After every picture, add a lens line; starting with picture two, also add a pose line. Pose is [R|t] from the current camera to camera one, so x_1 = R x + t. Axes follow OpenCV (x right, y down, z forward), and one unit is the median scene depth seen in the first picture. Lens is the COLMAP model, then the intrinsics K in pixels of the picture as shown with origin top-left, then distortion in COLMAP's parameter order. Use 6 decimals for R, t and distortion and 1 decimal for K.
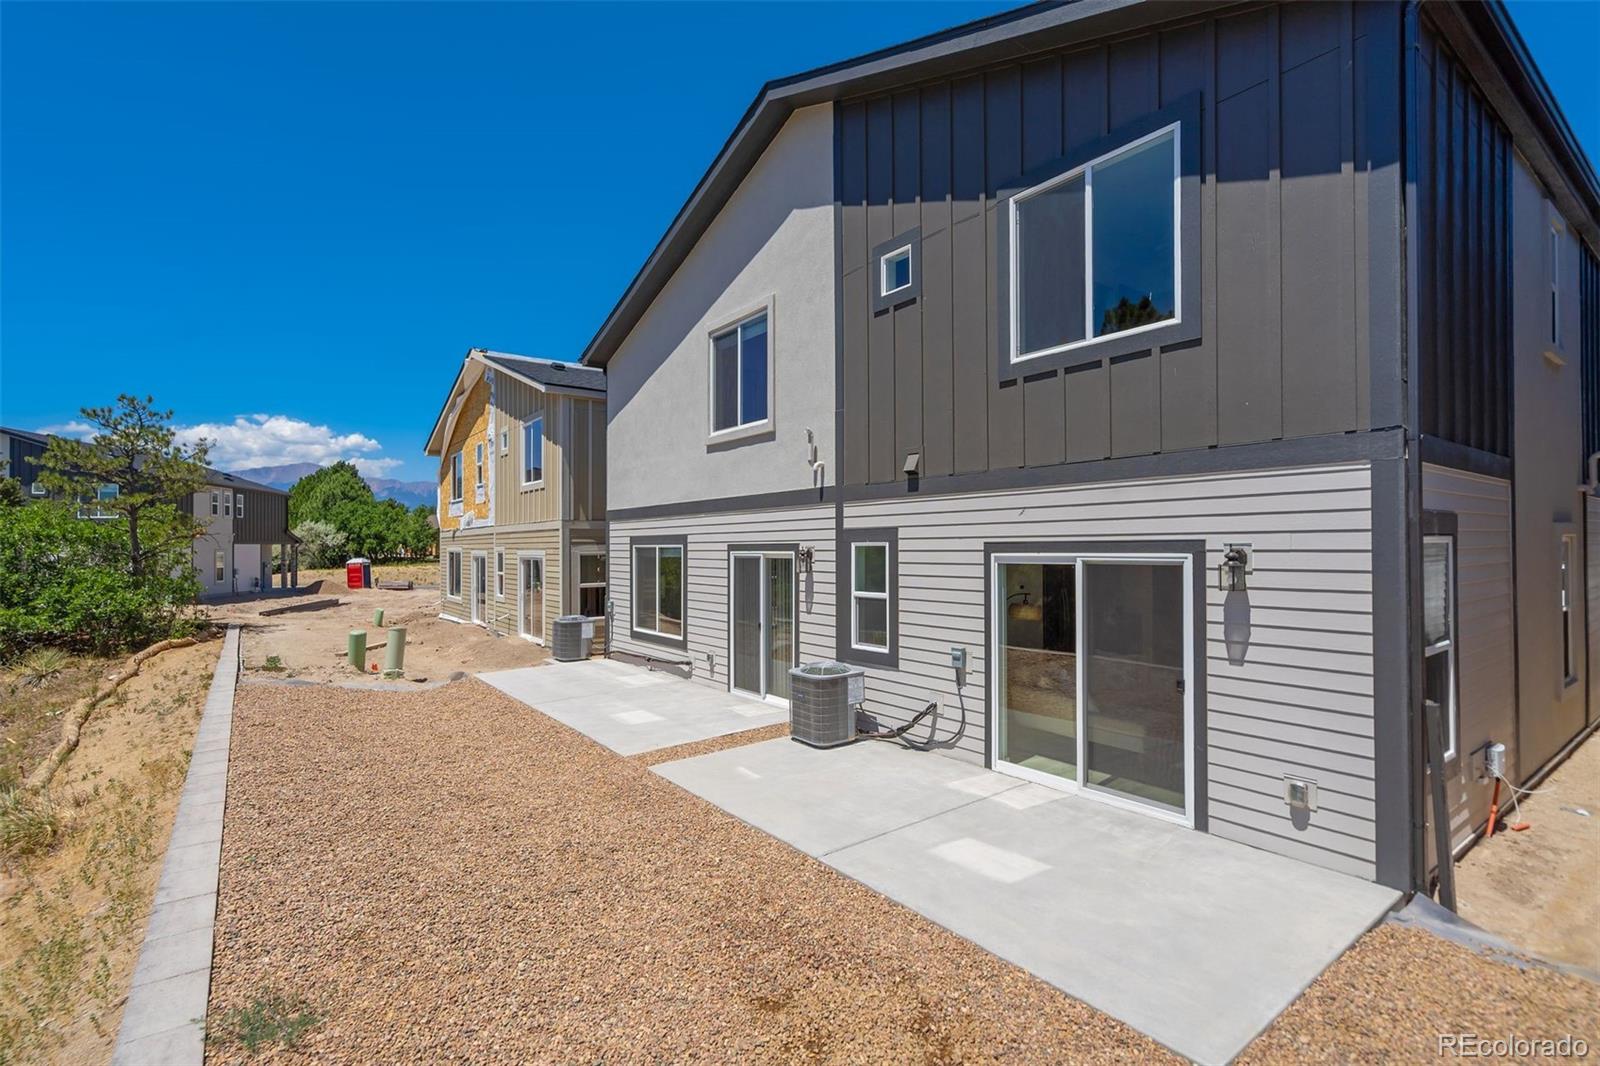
lens RADIAL K [[746.0, 0, 801.7], [0, 746.0, 543.4], [0, 0, 1]] dist [-0.037735, 0.013553]
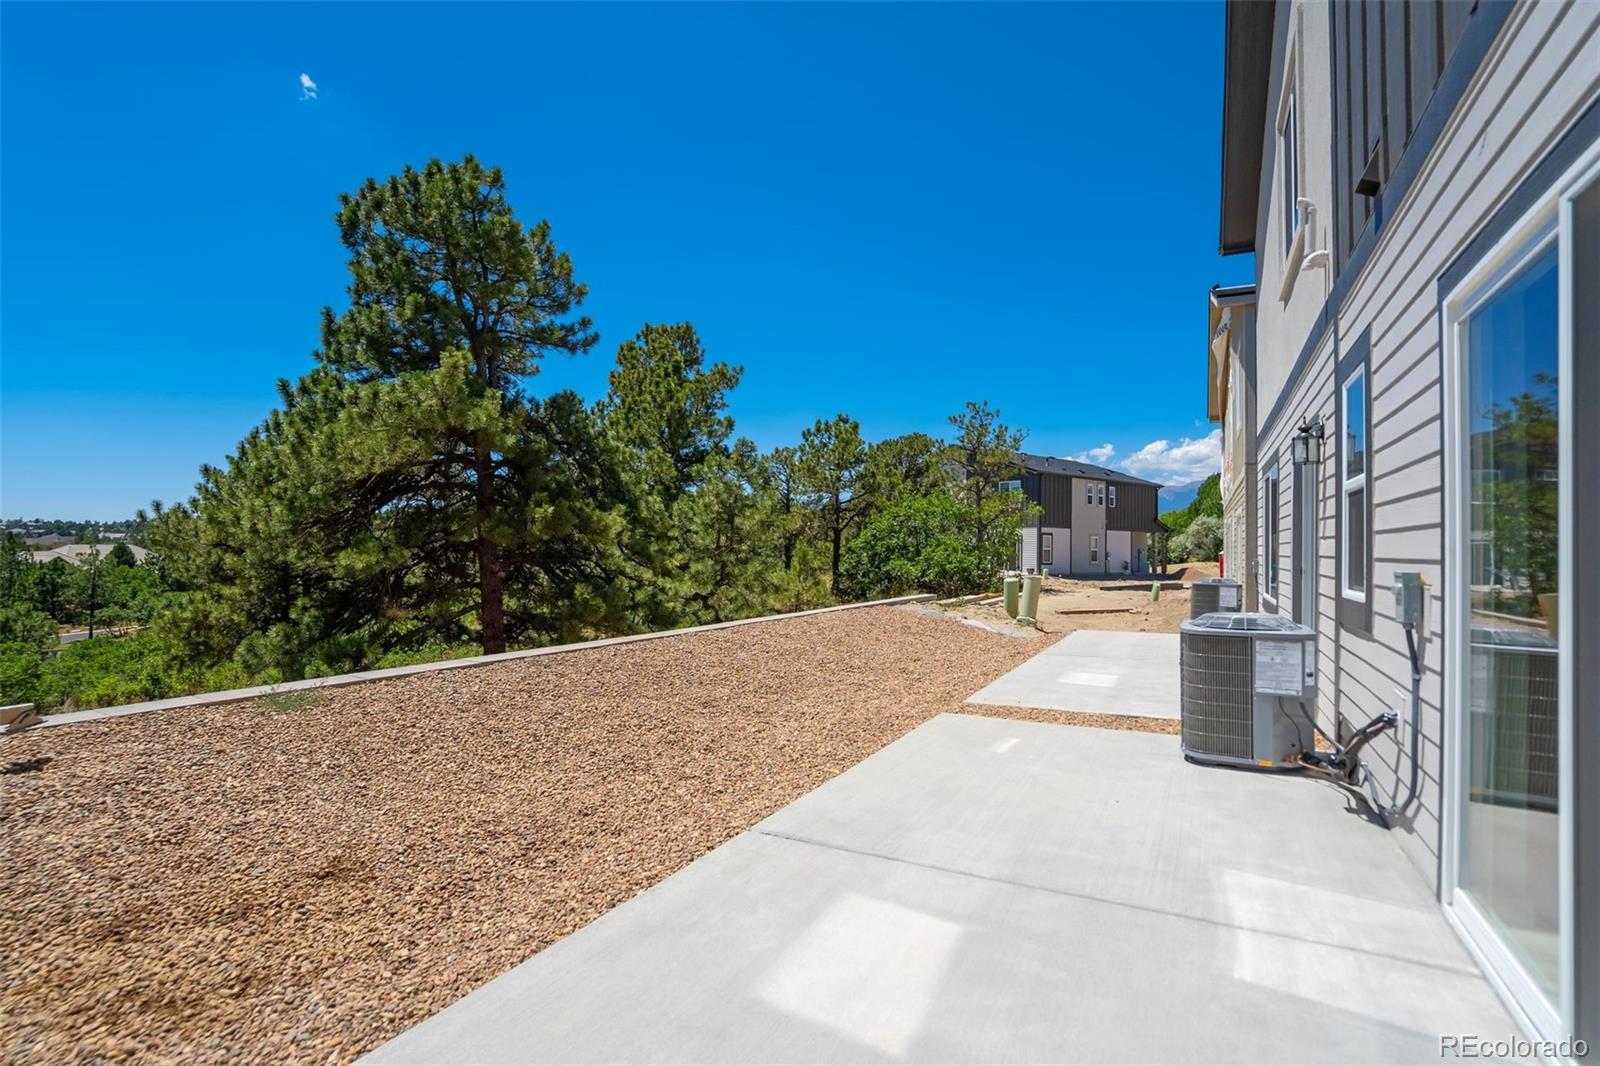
lens RADIAL K [[746.0, 0, 778.1], [0, 746.0, 525.0], [0, 0, 1]] dist [-0.037735, 0.013553]
pose [[0.402451, -0.010533, -0.915381, 0.441023], [-0.013151, 0.999764, -0.017286, 0.130669], [0.915347, 0.018995, 0.402217, 0.560238]]
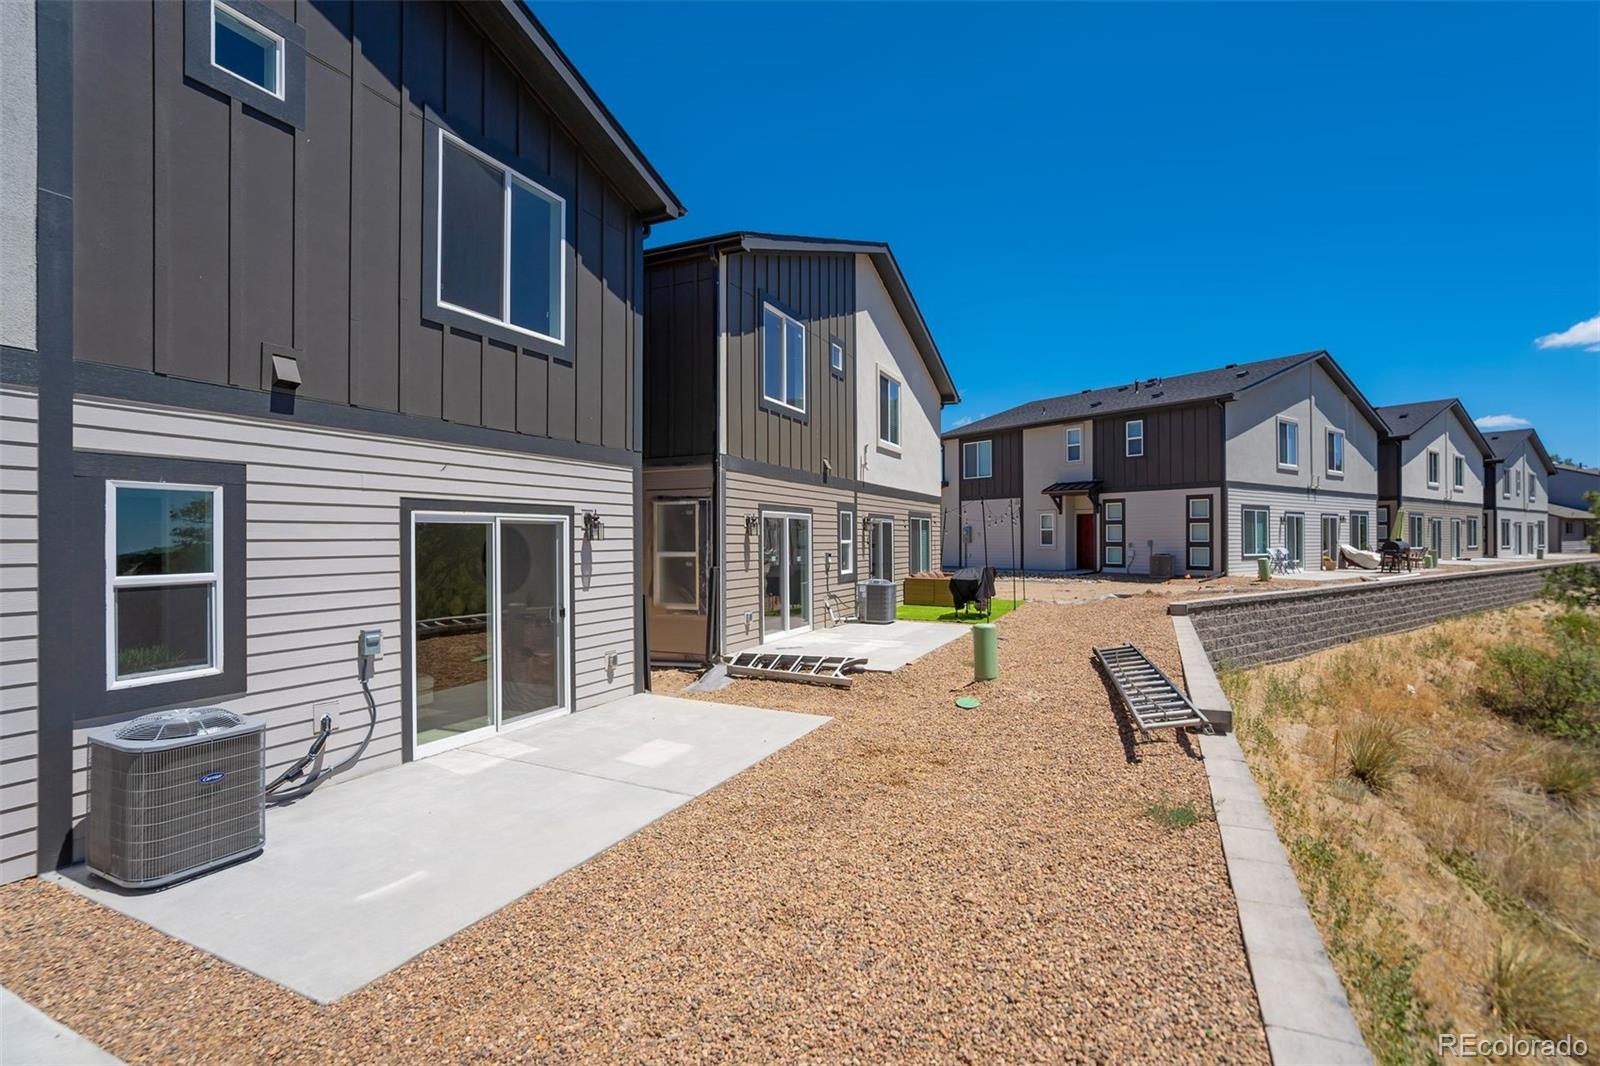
lens RADIAL K [[746.0, 0, 797.0], [0, 746.0, 538.0], [0, 0, 1]] dist [-0.037735, 0.013553]
pose [[-0.470896, 0.008203, 0.882151, -0.702973], [0.004166, 0.999966, -0.007075, 0.052244], [-0.882179, 0.000343, -0.470914, 0.993553]]
